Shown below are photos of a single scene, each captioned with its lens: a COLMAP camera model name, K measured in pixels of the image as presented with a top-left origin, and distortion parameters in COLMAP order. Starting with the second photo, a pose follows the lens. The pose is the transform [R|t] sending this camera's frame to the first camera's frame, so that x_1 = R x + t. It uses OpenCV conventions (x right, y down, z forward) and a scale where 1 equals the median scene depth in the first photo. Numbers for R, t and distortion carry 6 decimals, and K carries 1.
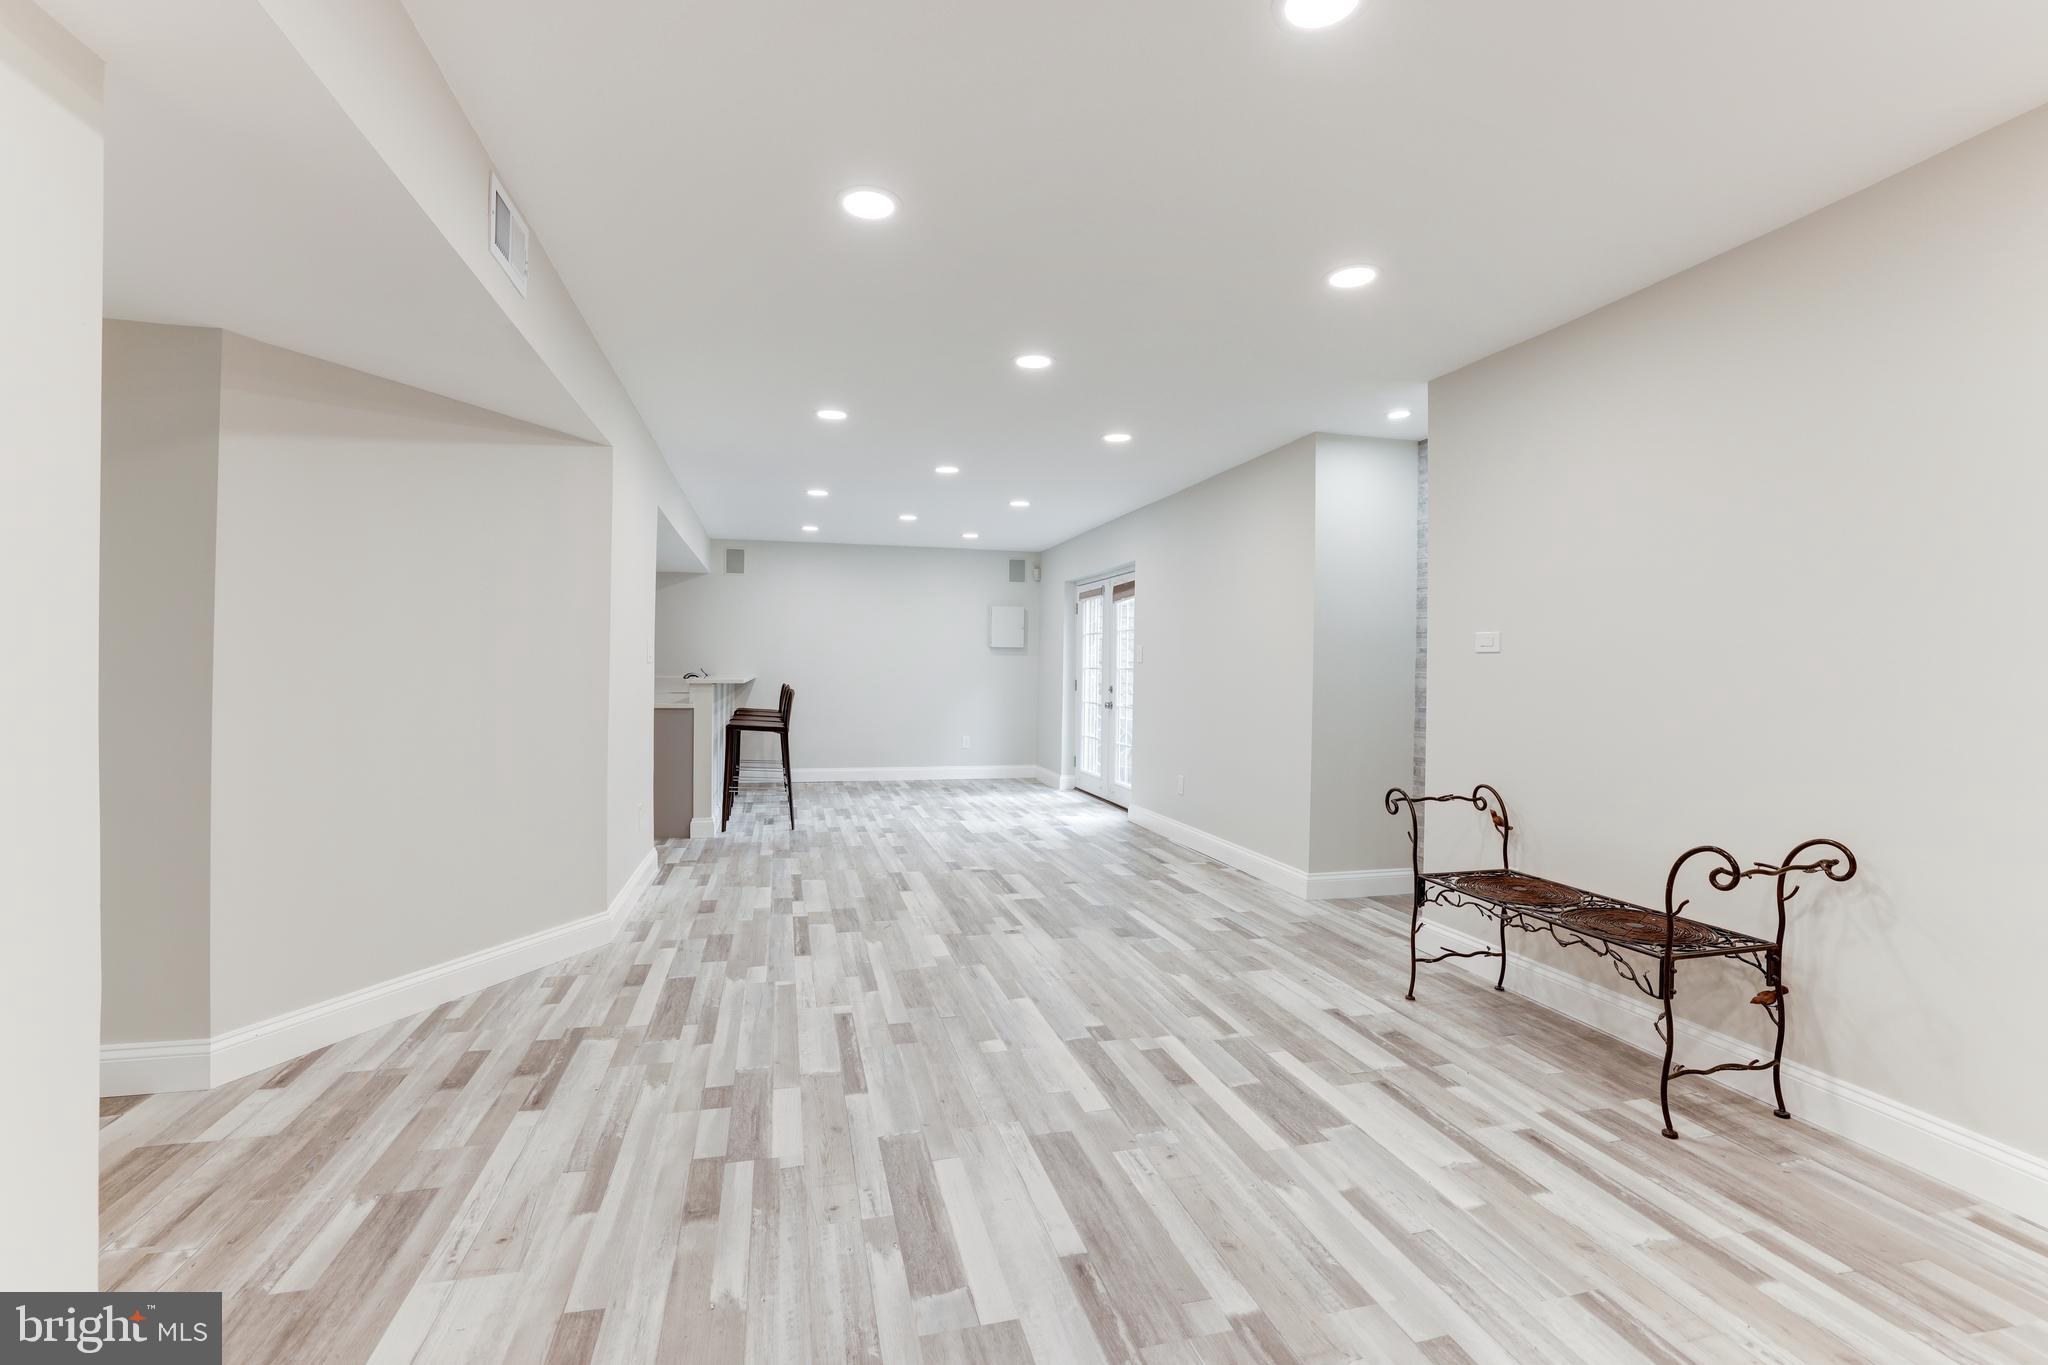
lens RADIAL K [[901.0, 0, 1024.0], [0, 901.0, 682.5], [0, 0, 1]] dist [-0.024724, 0.000330]
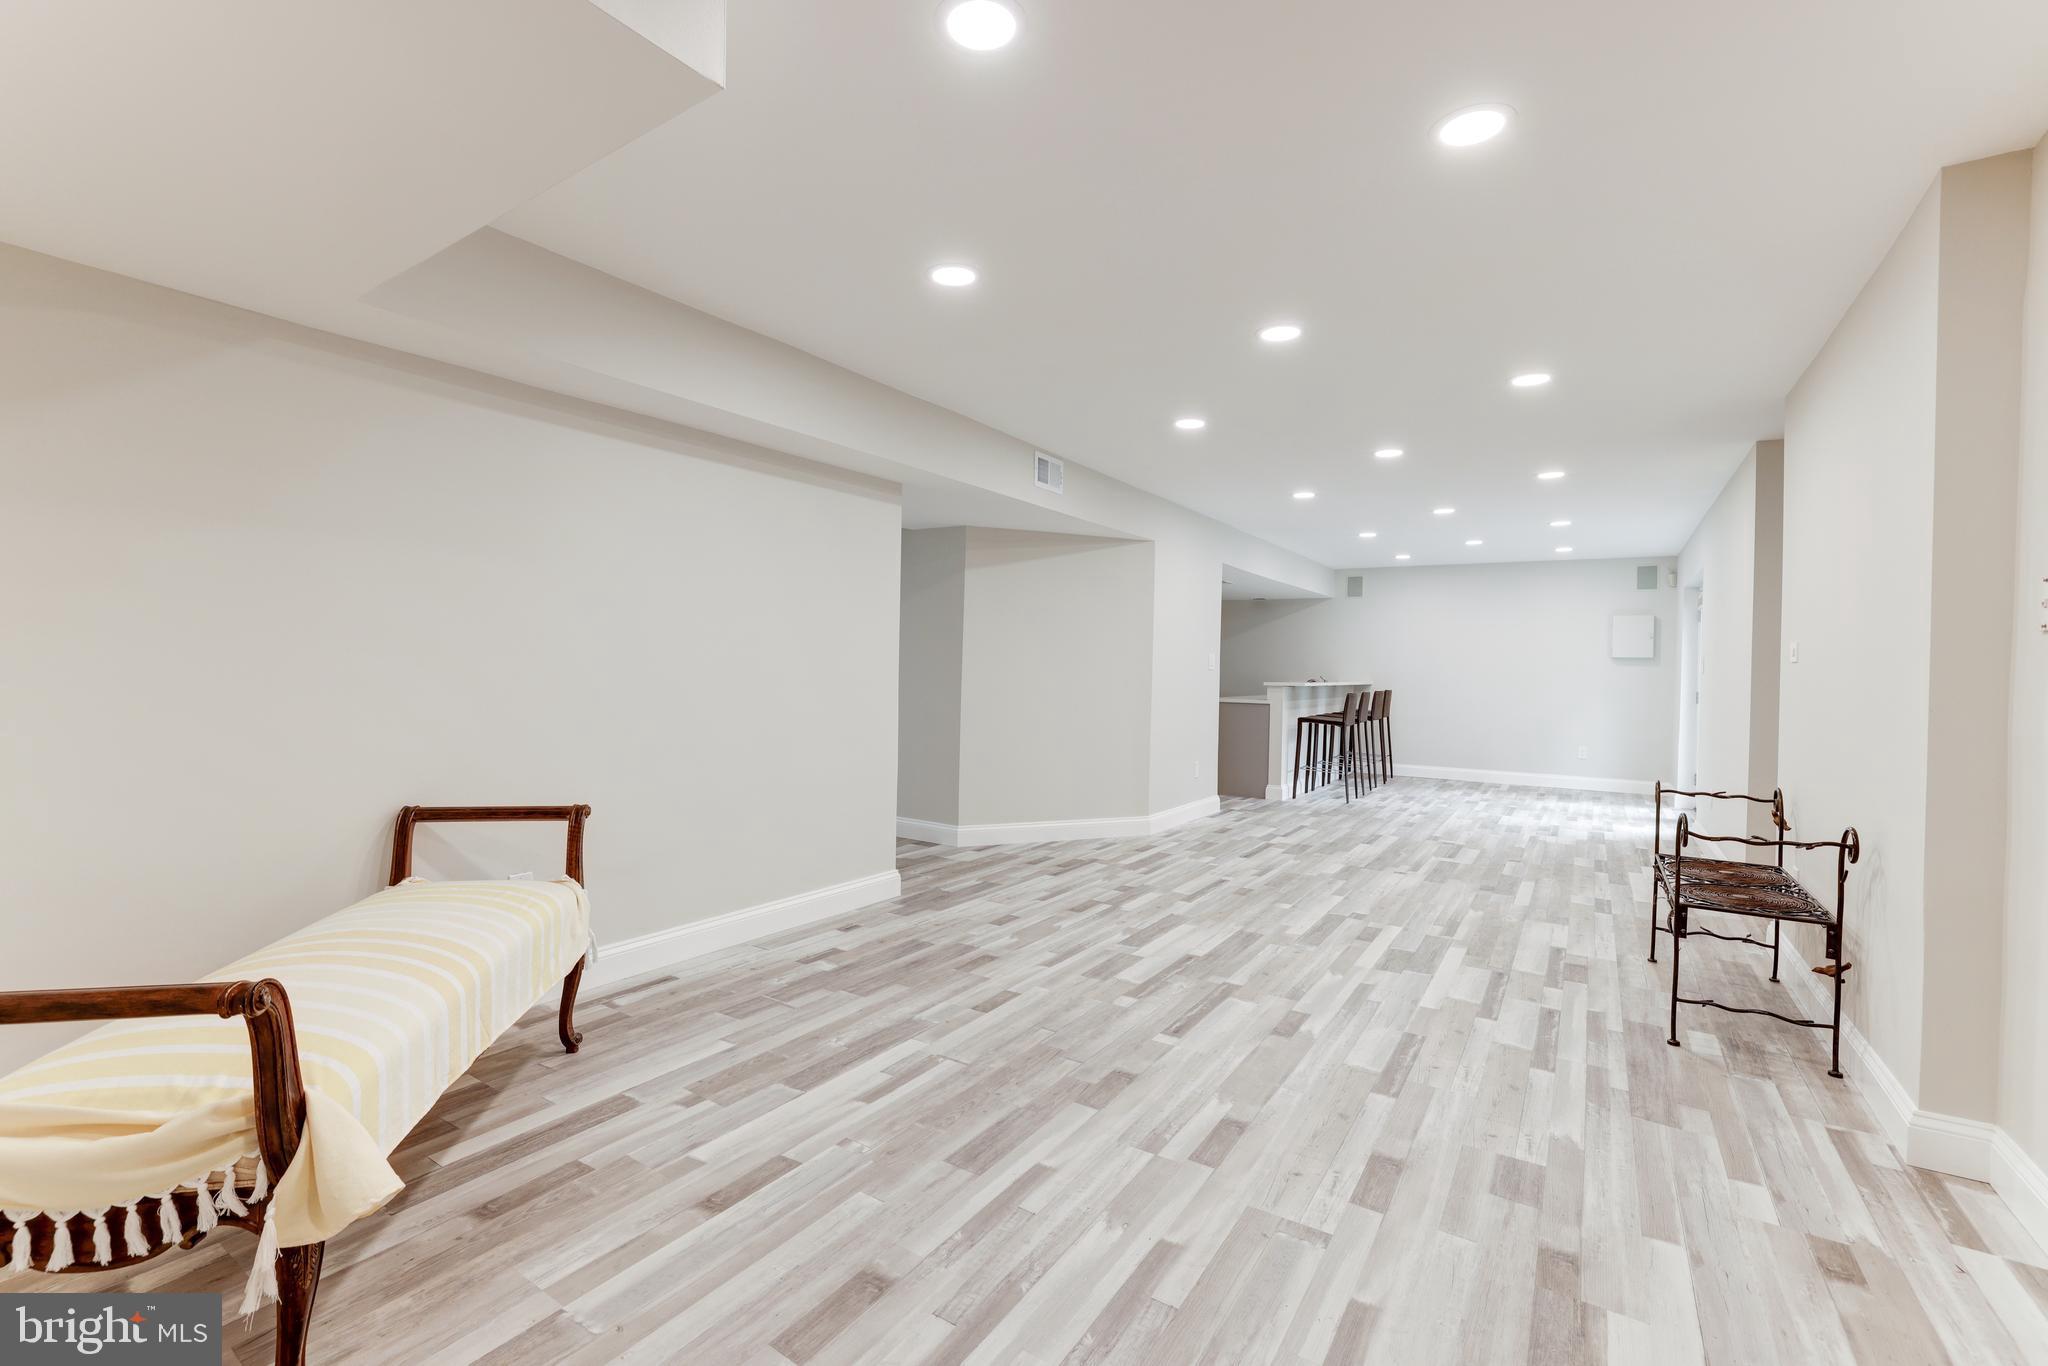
lens RADIAL K [[871.5, 0, 1002.2], [0, 871.5, 689.1], [0, 0, 1]] dist [-0.046689, 0.000065]
pose [[0.671851, 0.024405, -0.740284, 0.904302], [-0.025924, 0.999619, 0.009427, 0.014765], [0.740232, 0.012858, 0.672228, -0.503470]]
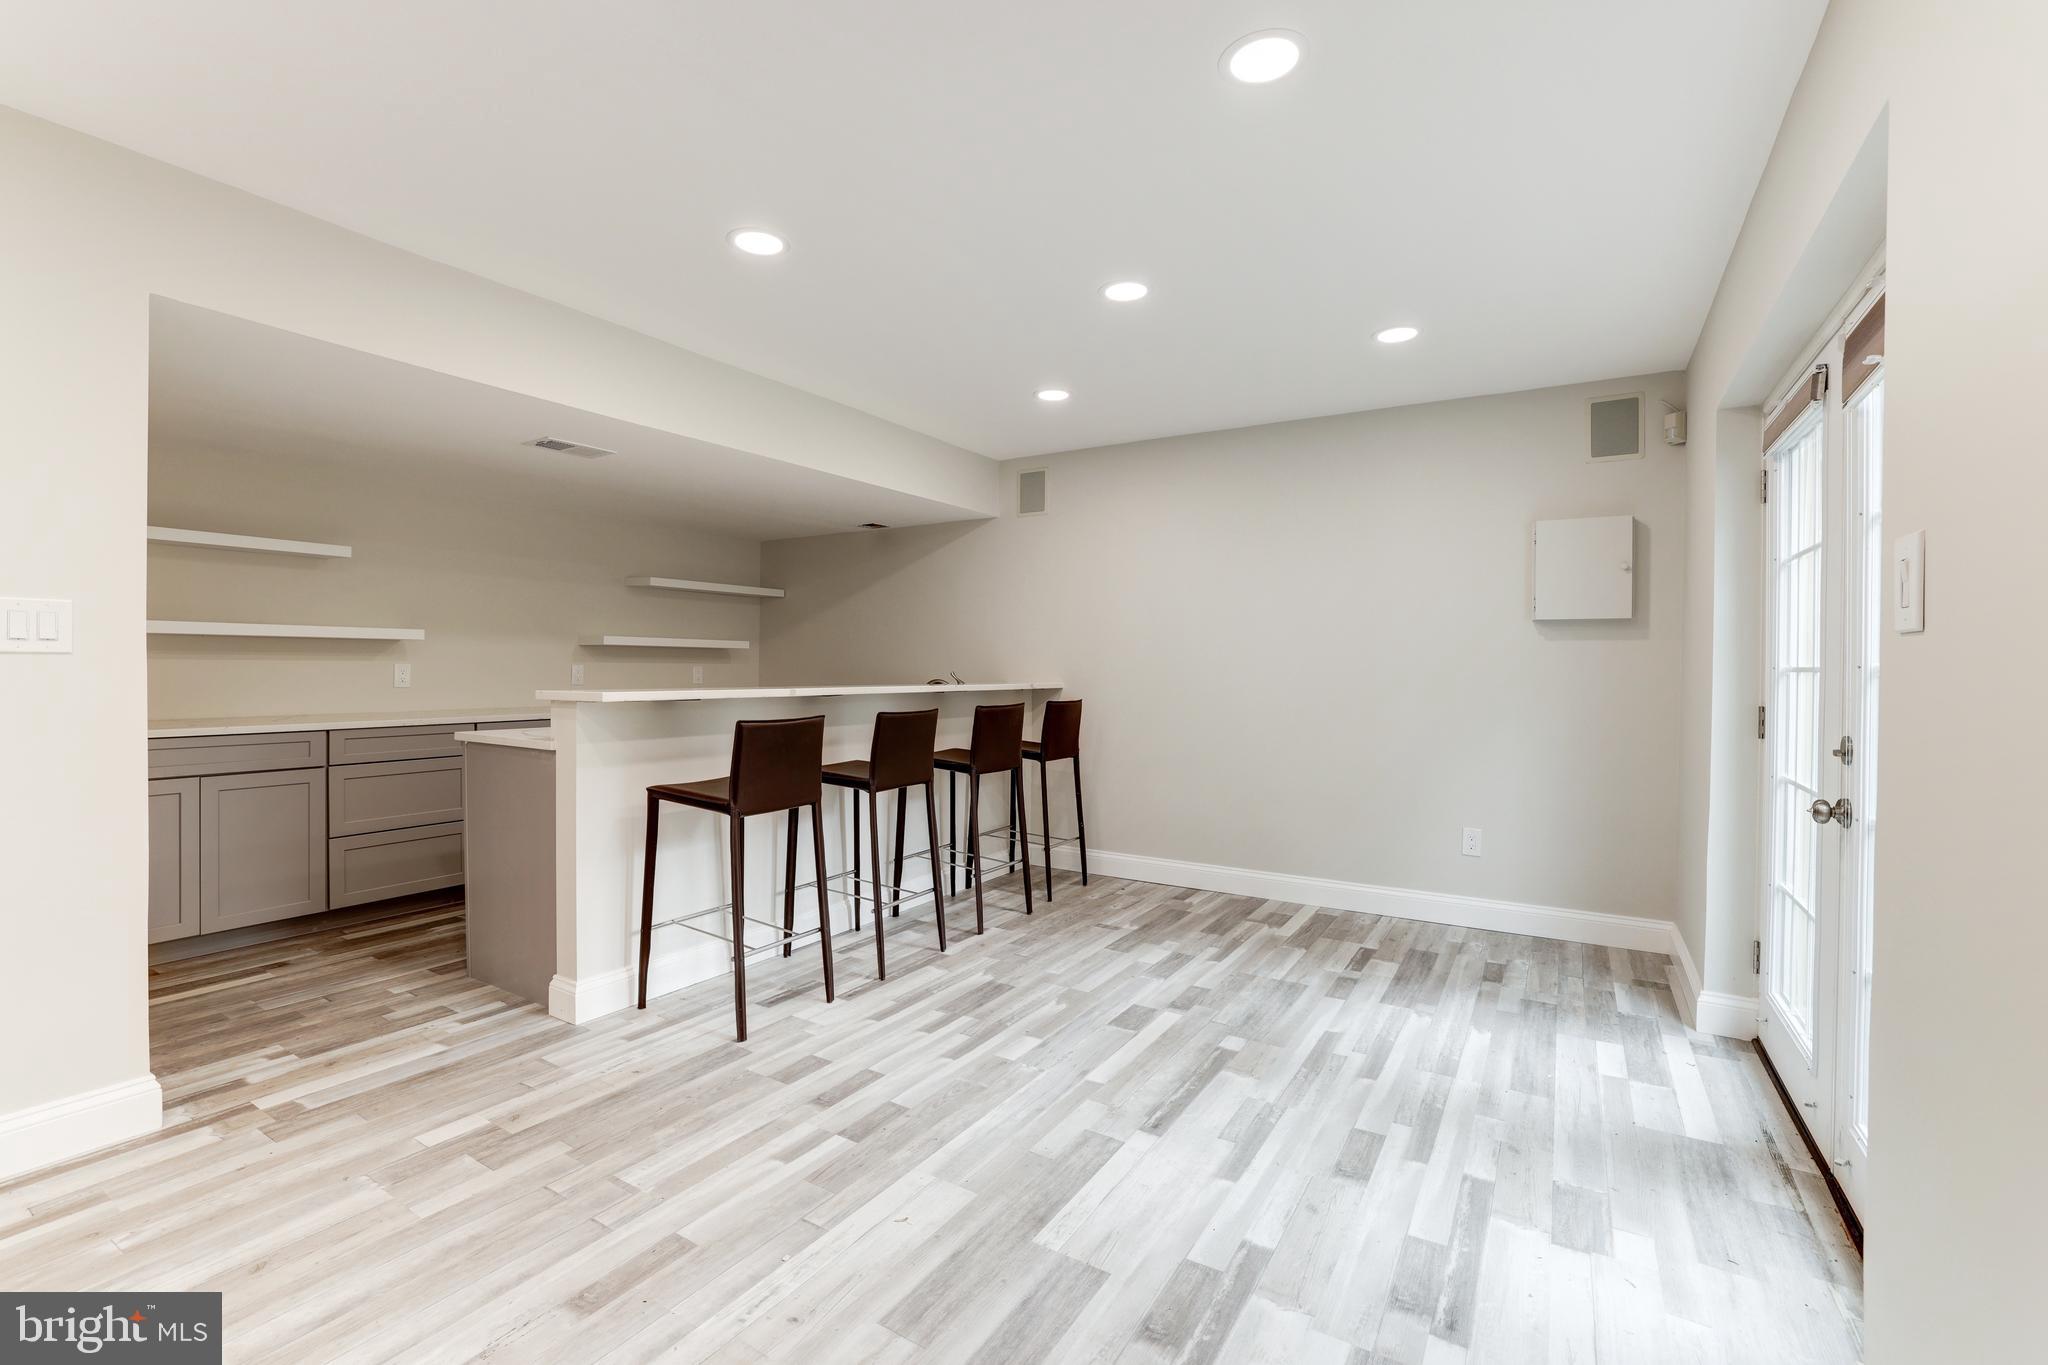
lens RADIAL K [[901.0, 0, 1024.0], [0, 901.0, 682.5], [0, 0, 1]] dist [-0.024724, 0.000330]
pose [[0.690356, 0.011021, -0.723386, 0.443005], [-0.012781, 0.999914, 0.003036, -0.039470], [0.723357, 0.007150, 0.690437, 2.405366]]
